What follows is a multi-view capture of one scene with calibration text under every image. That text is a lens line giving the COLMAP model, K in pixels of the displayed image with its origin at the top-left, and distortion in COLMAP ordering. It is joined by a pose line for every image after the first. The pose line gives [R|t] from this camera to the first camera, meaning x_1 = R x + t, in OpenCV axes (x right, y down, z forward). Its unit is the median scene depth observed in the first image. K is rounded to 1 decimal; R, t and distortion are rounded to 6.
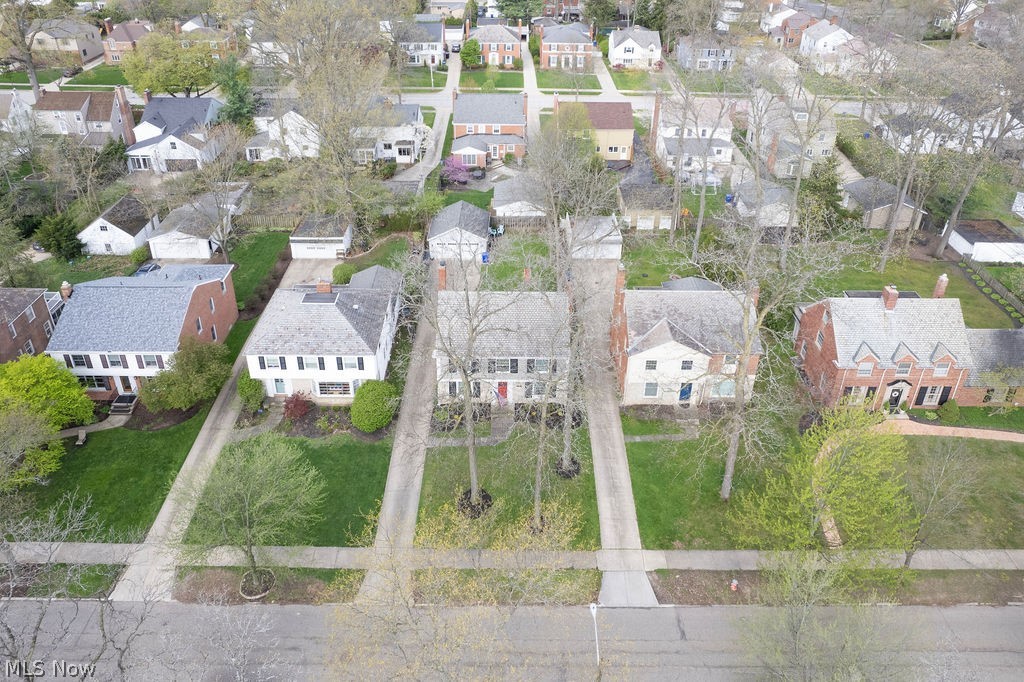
lens RADIAL K [[641.7, 0, 516.9], [0, 641.7, 350.7], [0, 0, 1]] dist [-0.024221, 0.002681]
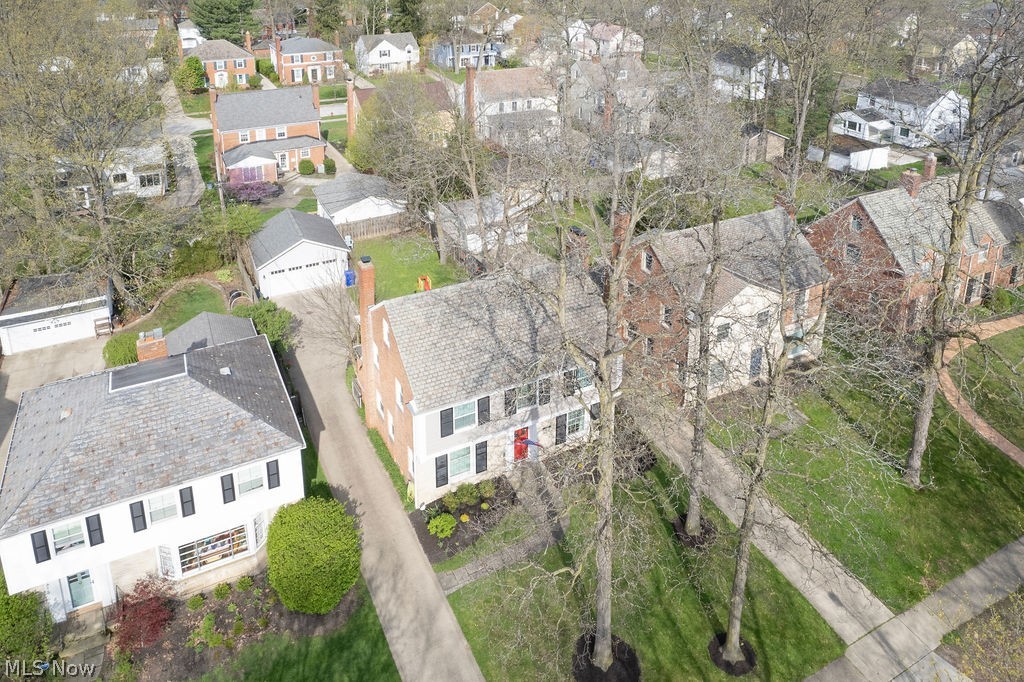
lens RADIAL K [[688.6, 0, 510.7], [0, 688.6, 246.7], [0, 0, 1]] dist [-0.022173, 0.003473]
pose [[0.888701, -0.196043, 0.414462, -0.190805], [0.293830, 0.937464, -0.186613, 0.005555], [-0.351959, 0.287625, 0.890728, 0.299531]]
